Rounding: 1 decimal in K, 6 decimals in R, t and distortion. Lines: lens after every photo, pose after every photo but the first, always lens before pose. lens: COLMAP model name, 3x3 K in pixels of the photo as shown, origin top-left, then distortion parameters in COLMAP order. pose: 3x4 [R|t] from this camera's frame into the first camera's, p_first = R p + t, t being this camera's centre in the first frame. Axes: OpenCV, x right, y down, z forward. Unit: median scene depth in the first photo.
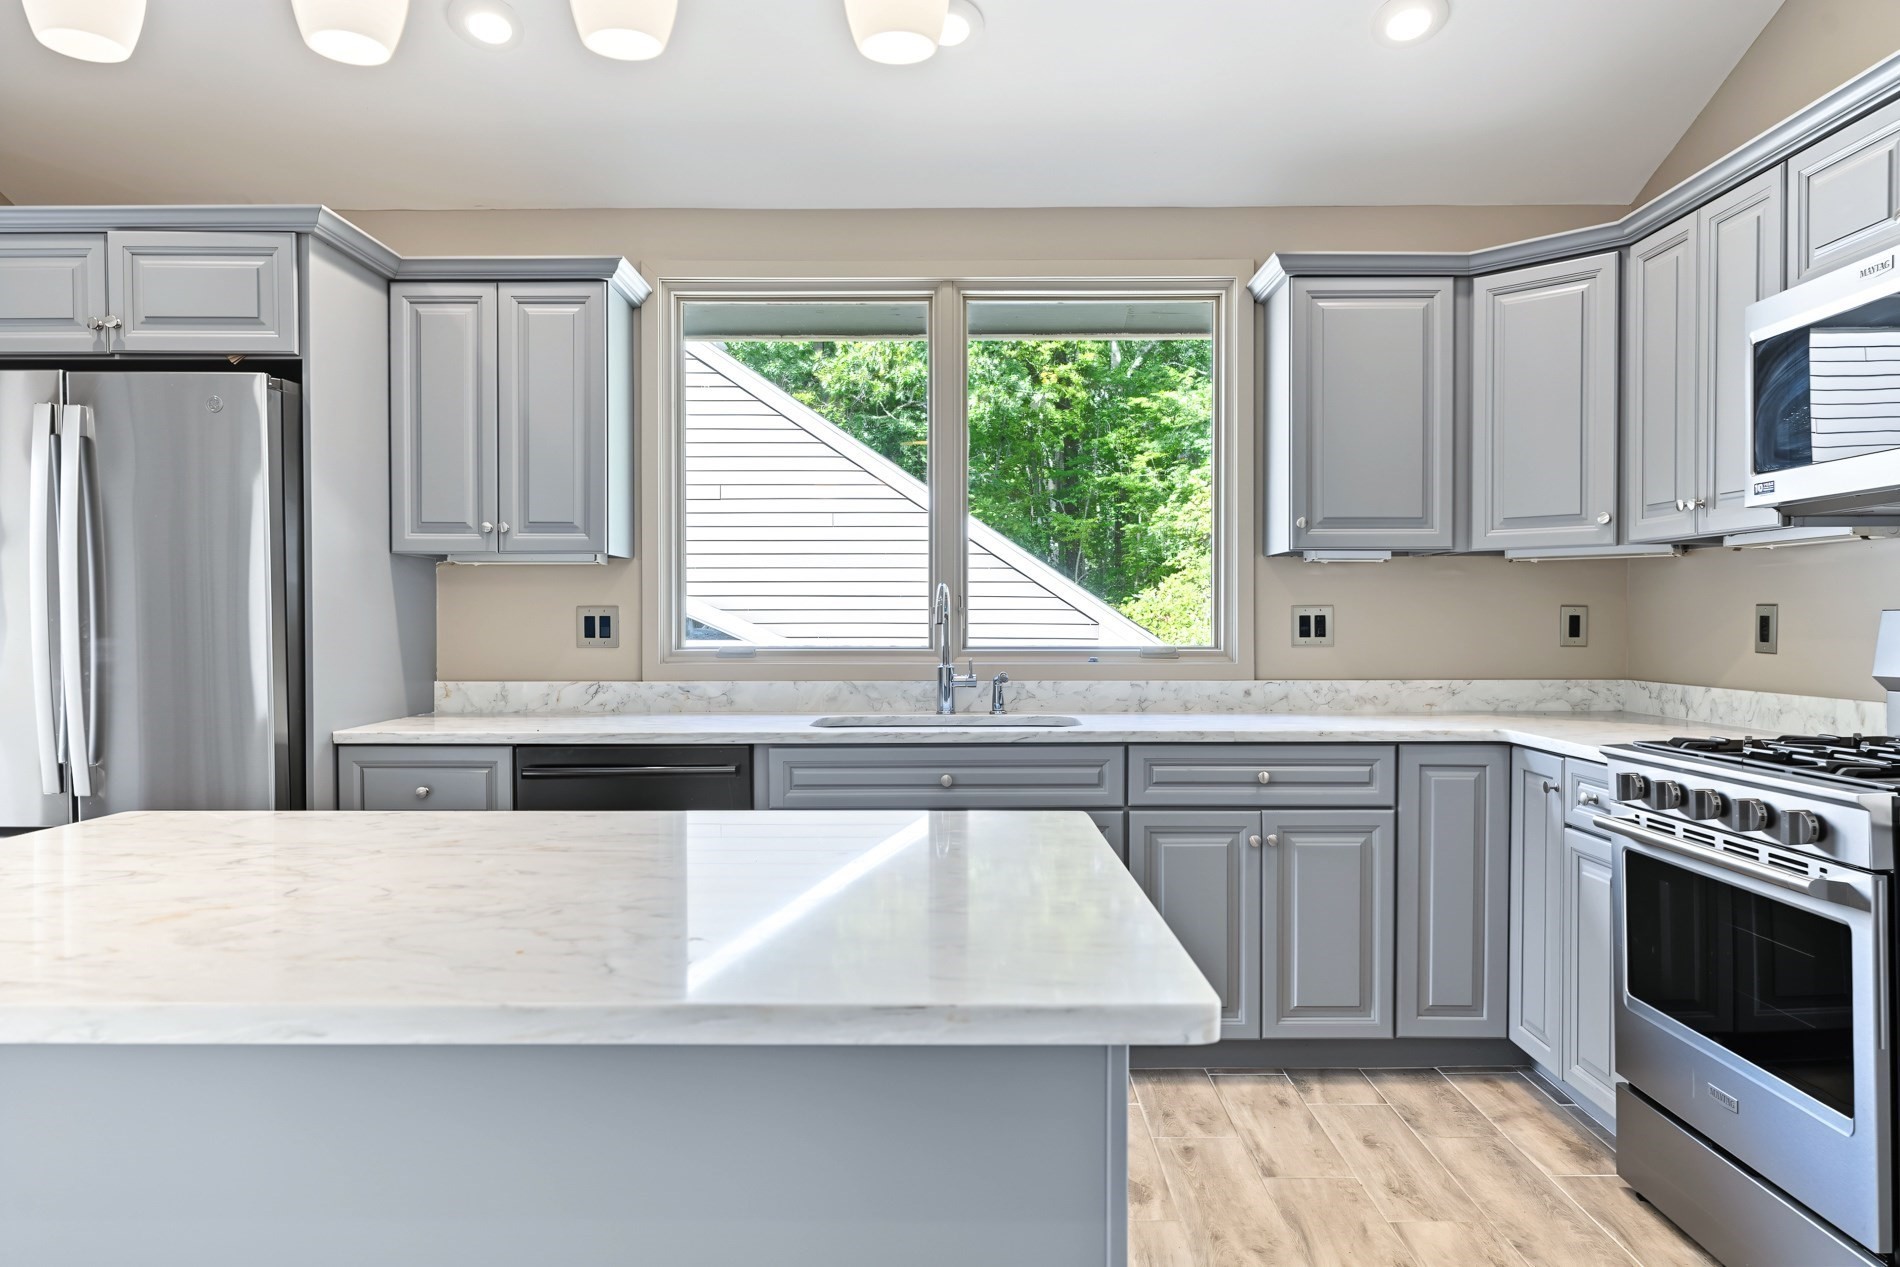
lens RADIAL K [[1262.3, 0, 951.2], [0, 1262.3, 638.5], [0, 0, 1]] dist [-0.003612, 0.000830]
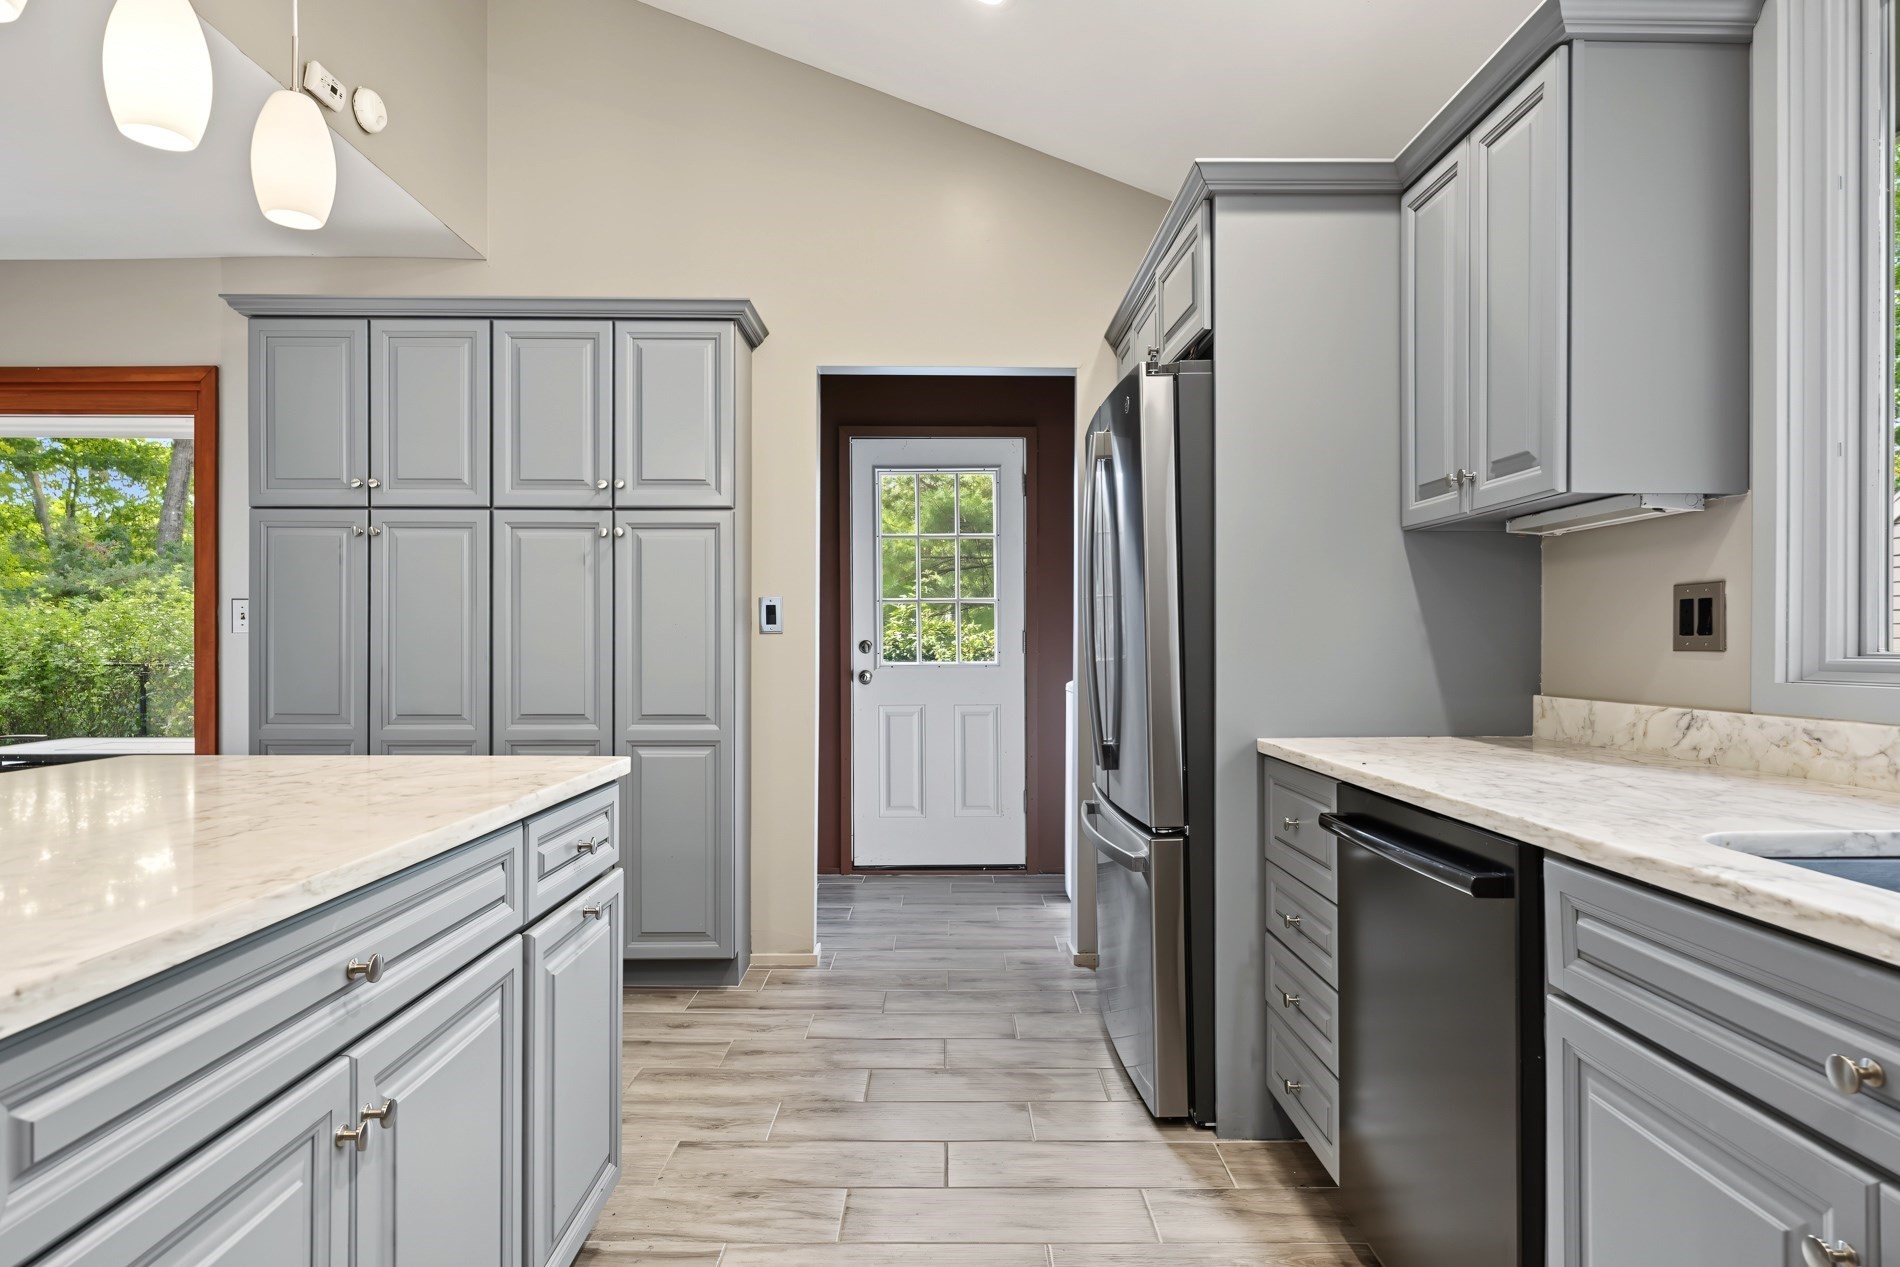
lens RADIAL K [[1051.0, 0, 945.1], [0, 1051.0, 641.9], [0, 0, 1]] dist [0.002422, -0.000264]
pose [[0.009612, 0.000080, -0.999954, 0.241356], [-0.015494, 0.999880, -0.000069, 0.009350], [0.999834, 0.015493, 0.009612, 0.744661]]
